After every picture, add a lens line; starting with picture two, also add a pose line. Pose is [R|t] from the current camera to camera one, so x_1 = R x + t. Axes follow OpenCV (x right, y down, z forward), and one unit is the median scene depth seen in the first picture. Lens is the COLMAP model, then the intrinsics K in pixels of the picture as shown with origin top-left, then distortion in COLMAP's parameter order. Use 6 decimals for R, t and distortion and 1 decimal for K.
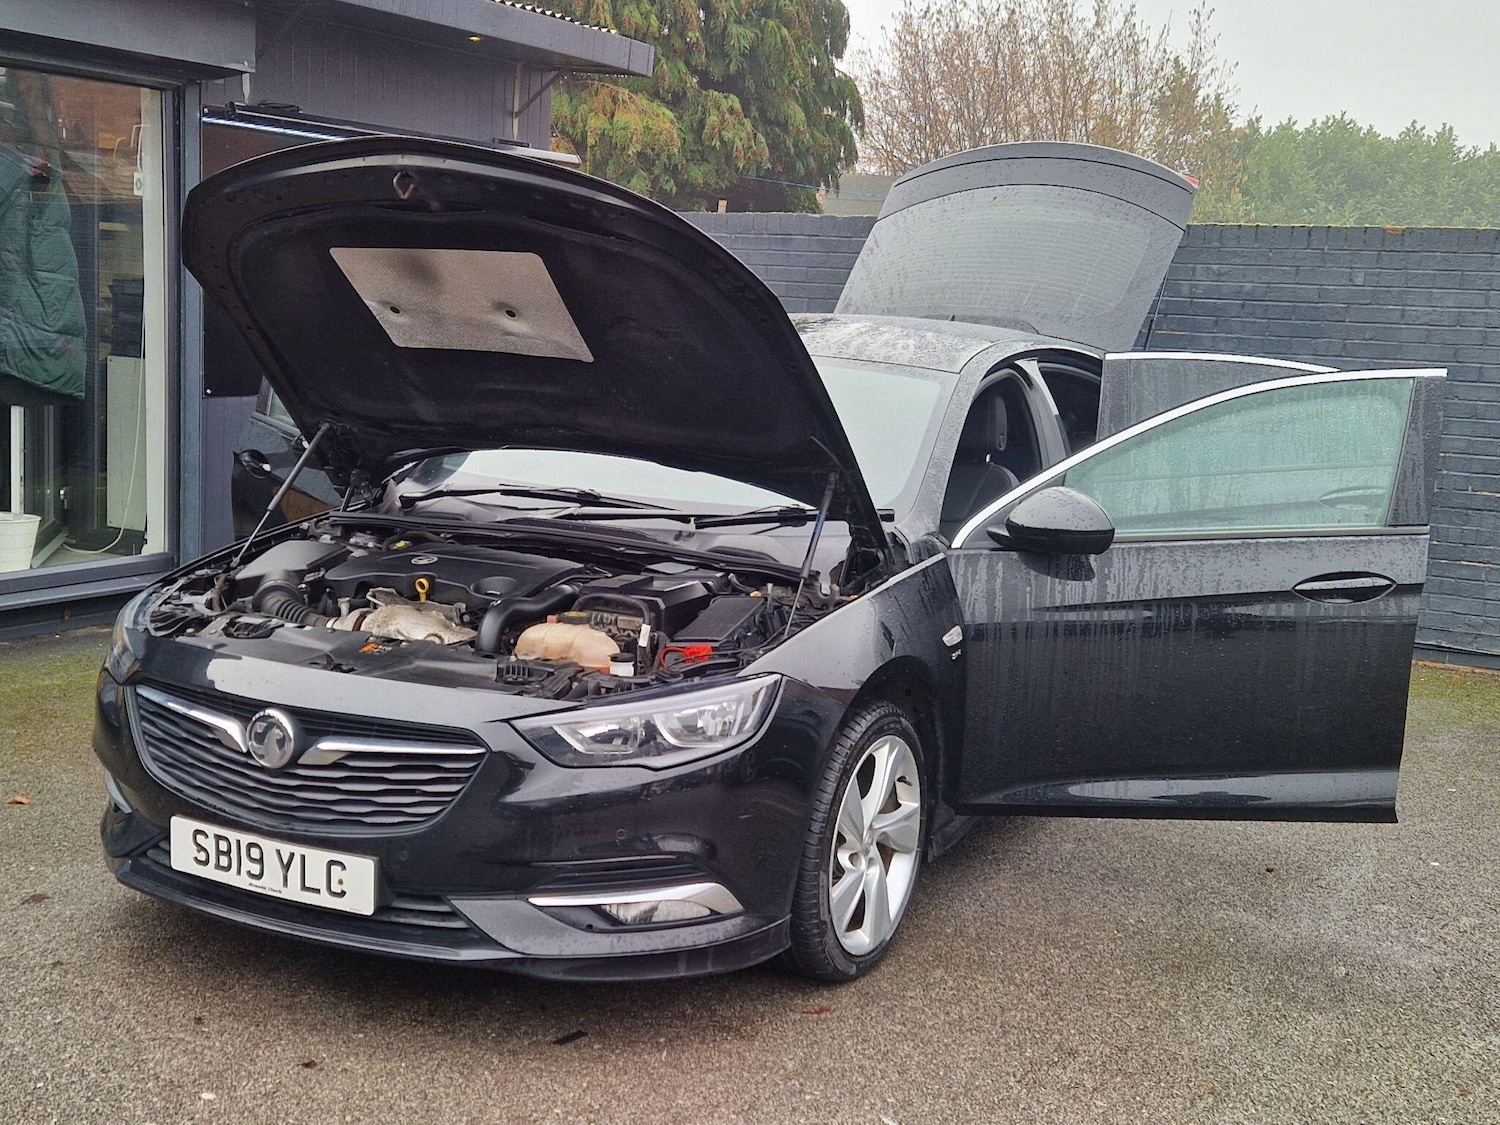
lens RADIAL K [[1859.9, 0, 759.0], [0, 1859.9, 576.5], [0, 0, 1]] dist [0.080077, -0.035587]
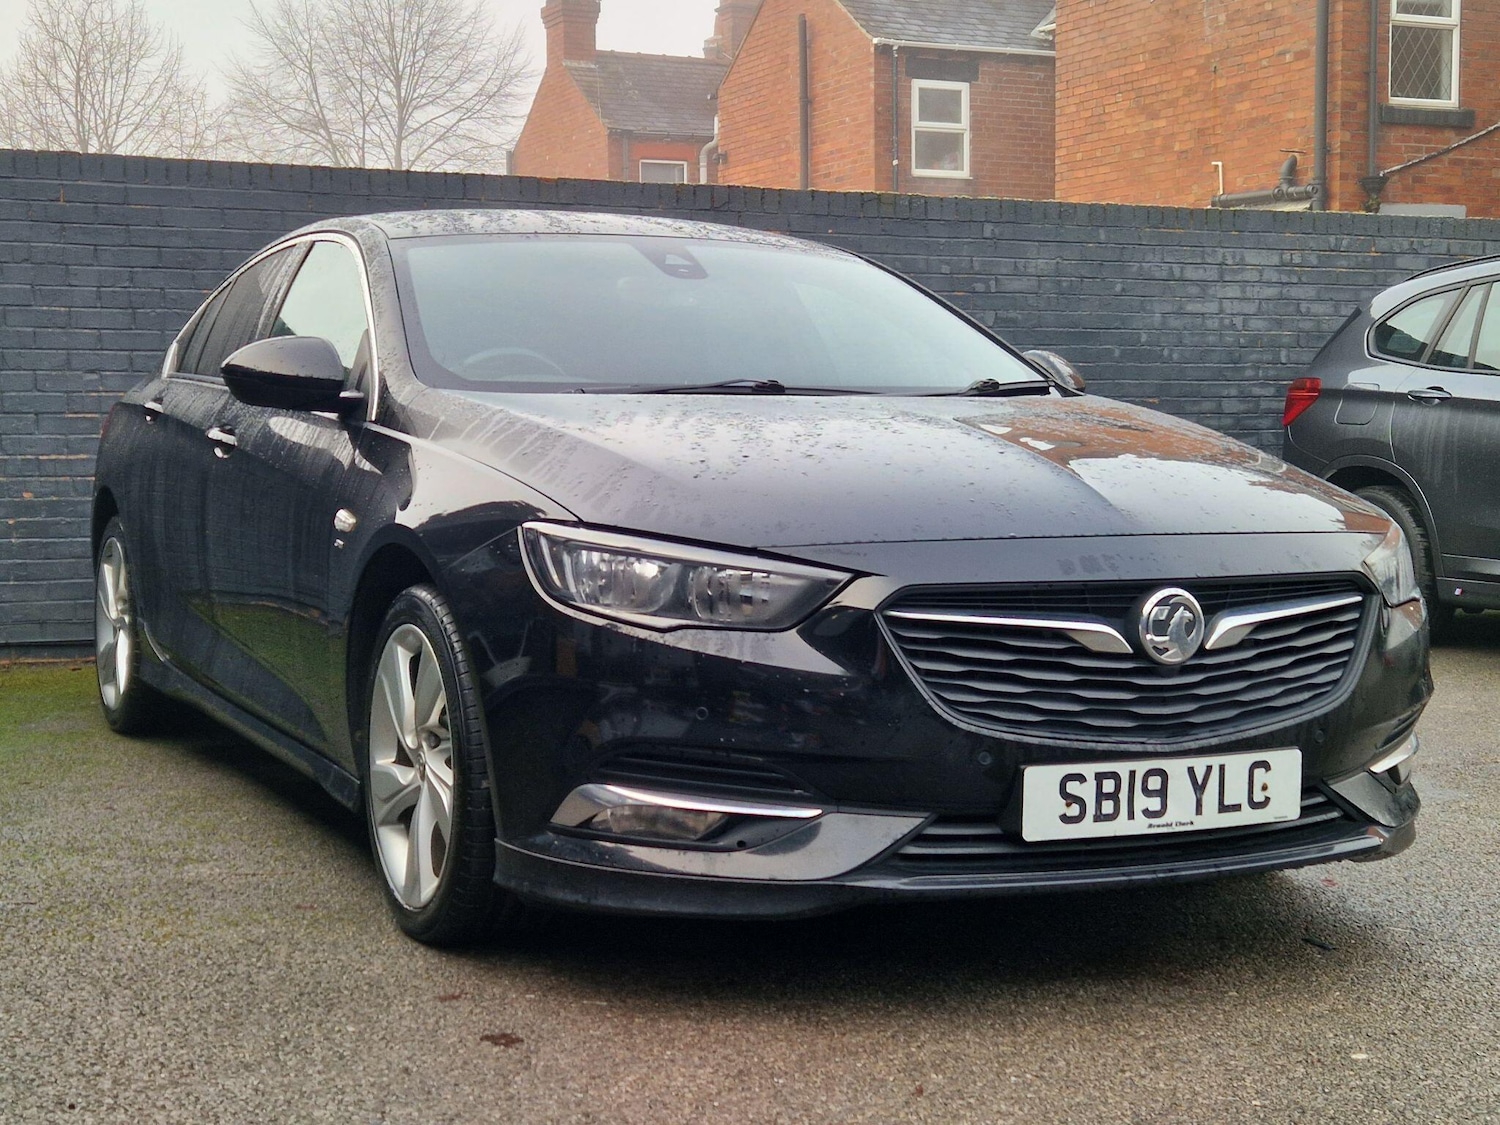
lens RADIAL K [[2247.1, 0, 738.1], [0, 2247.1, 560.4], [0, 0, 1]] dist [0.096983, -0.117540]
pose [[0.607426, -0.093027, 0.788910, -1.070927], [0.149556, 0.988752, 0.001441, 0.031351], [-0.780171, 0.117111, 0.614507, 0.551312]]
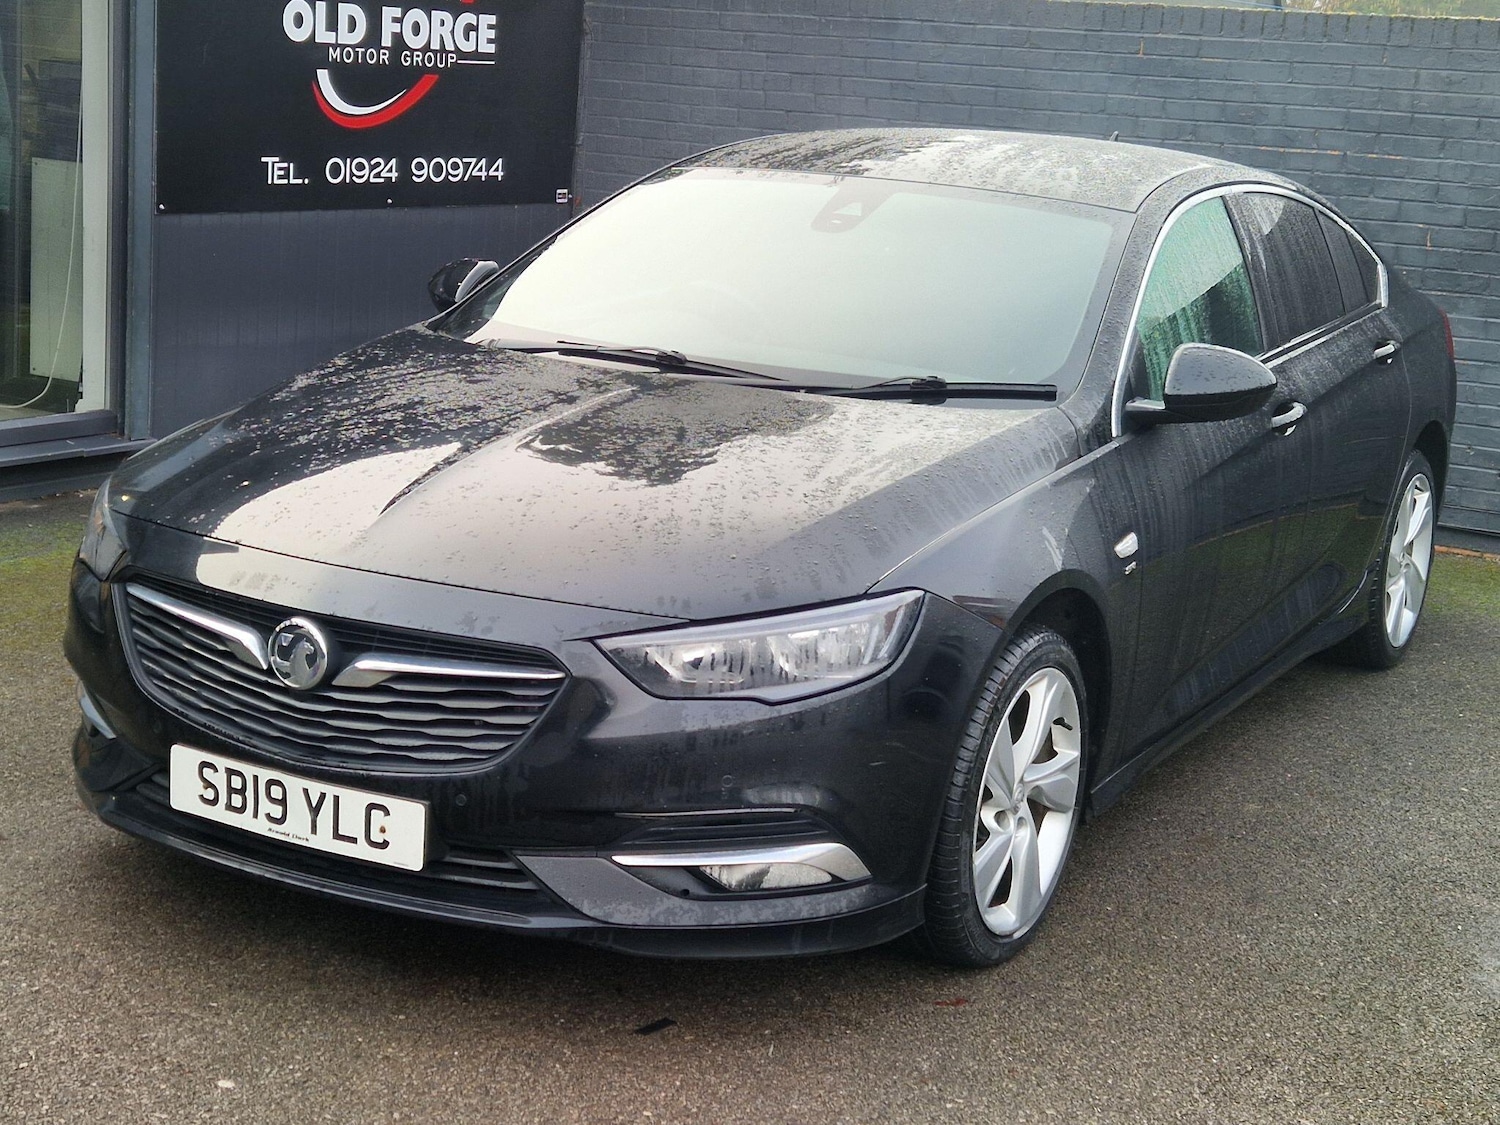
lens RADIAL K [[2393.0, 0, 786.2], [0, 2393.0, 555.6], [0, 0, 1]] dist [0.091867, -0.114201]
pose [[0.999697, 0.023248, -0.008124, -0.040078], [-0.022859, 0.998720, 0.045117, -0.007901], [0.009162, -0.044918, 0.998949, -0.040342]]
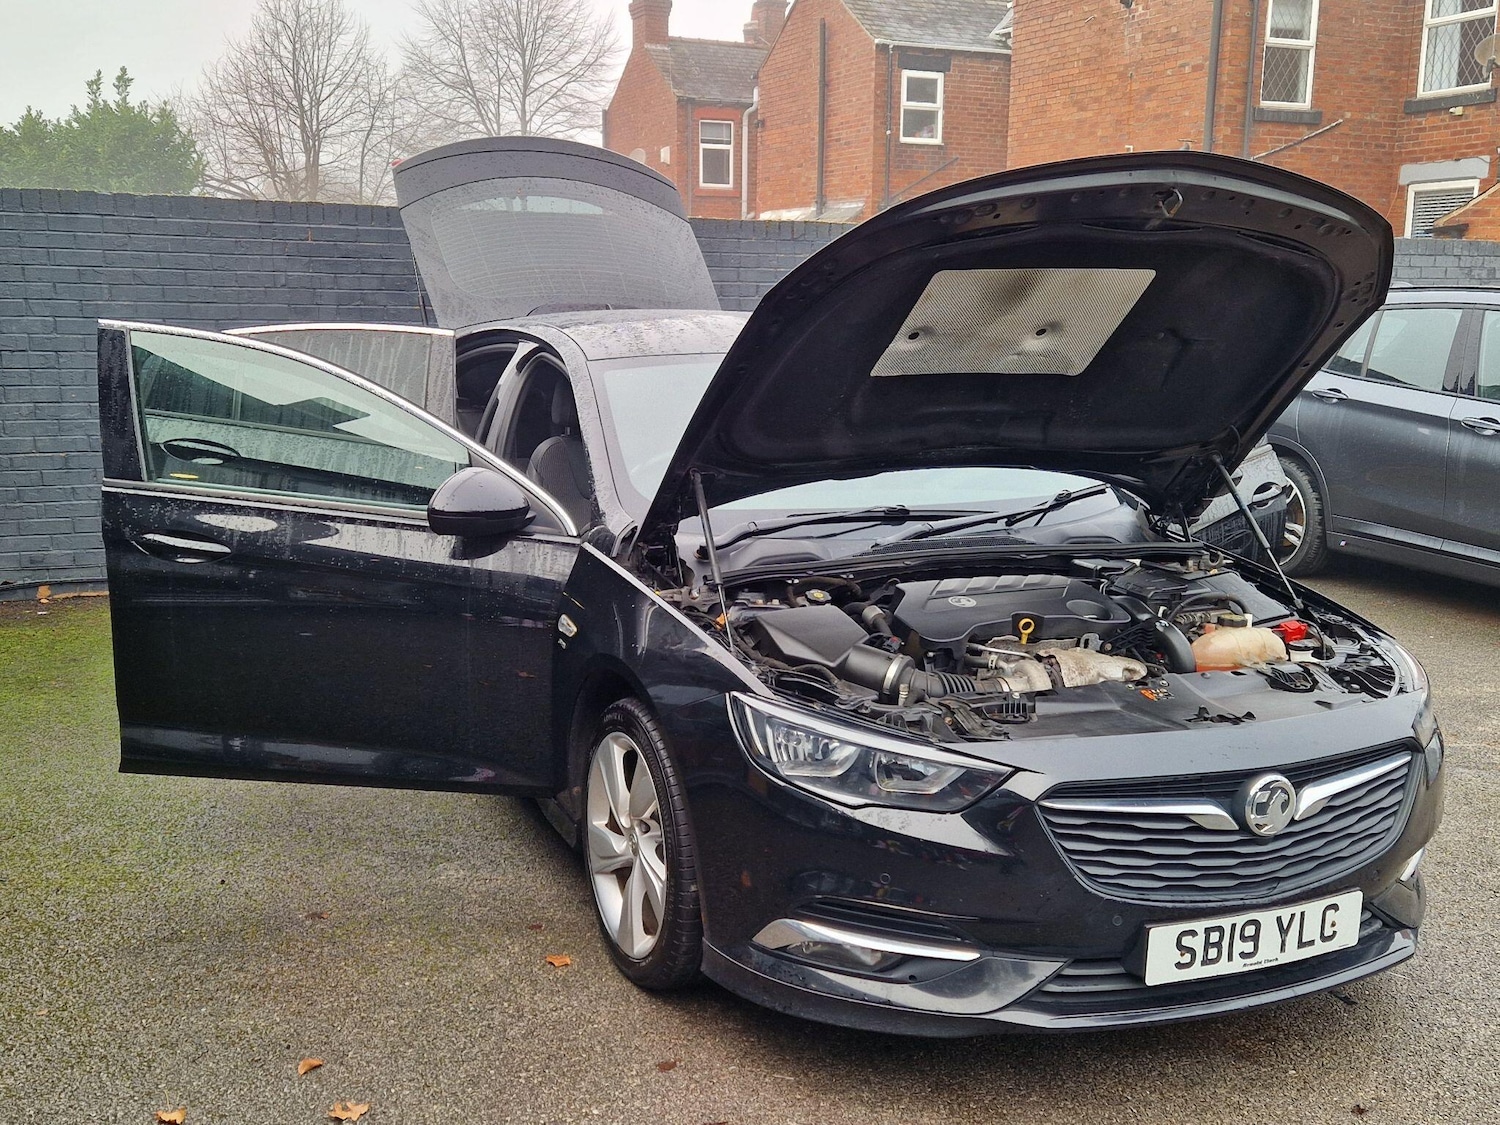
lens RADIAL K [[1551.2, 0, 732.9], [0, 1551.2, 566.9], [0, 0, 1]] dist [0.076766, -0.039168]
pose [[0.618652, -0.171450, 0.766730, -0.980905], [0.130810, 0.984755, 0.114656, -0.151168], [-0.774699, 0.029364, 0.631648, 0.692194]]
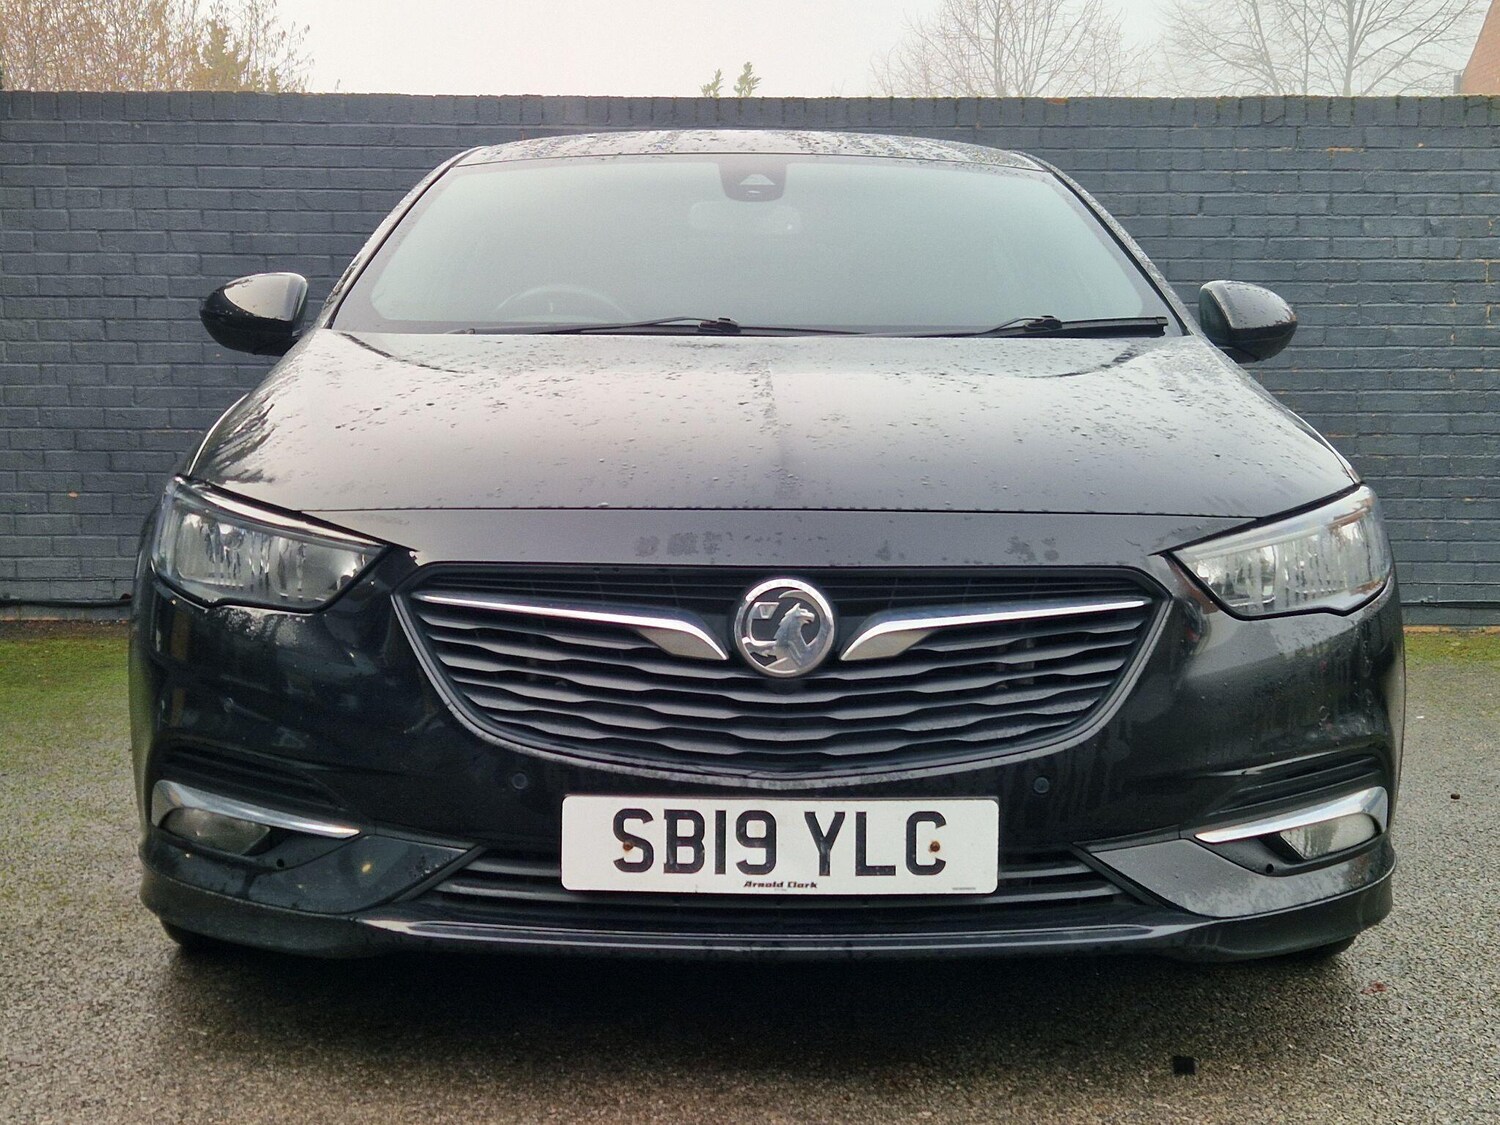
lens RADIAL K [[2395.7, 0, 731.0], [0, 2395.7, 558.0], [0, 0, 1]] dist [0.091828, -0.083452]
pose [[0.882989, -0.074394, 0.463460, -0.610994], [0.106495, 0.993364, -0.043441, 0.093632], [-0.457153, 0.087714, 0.885052, 0.324330]]
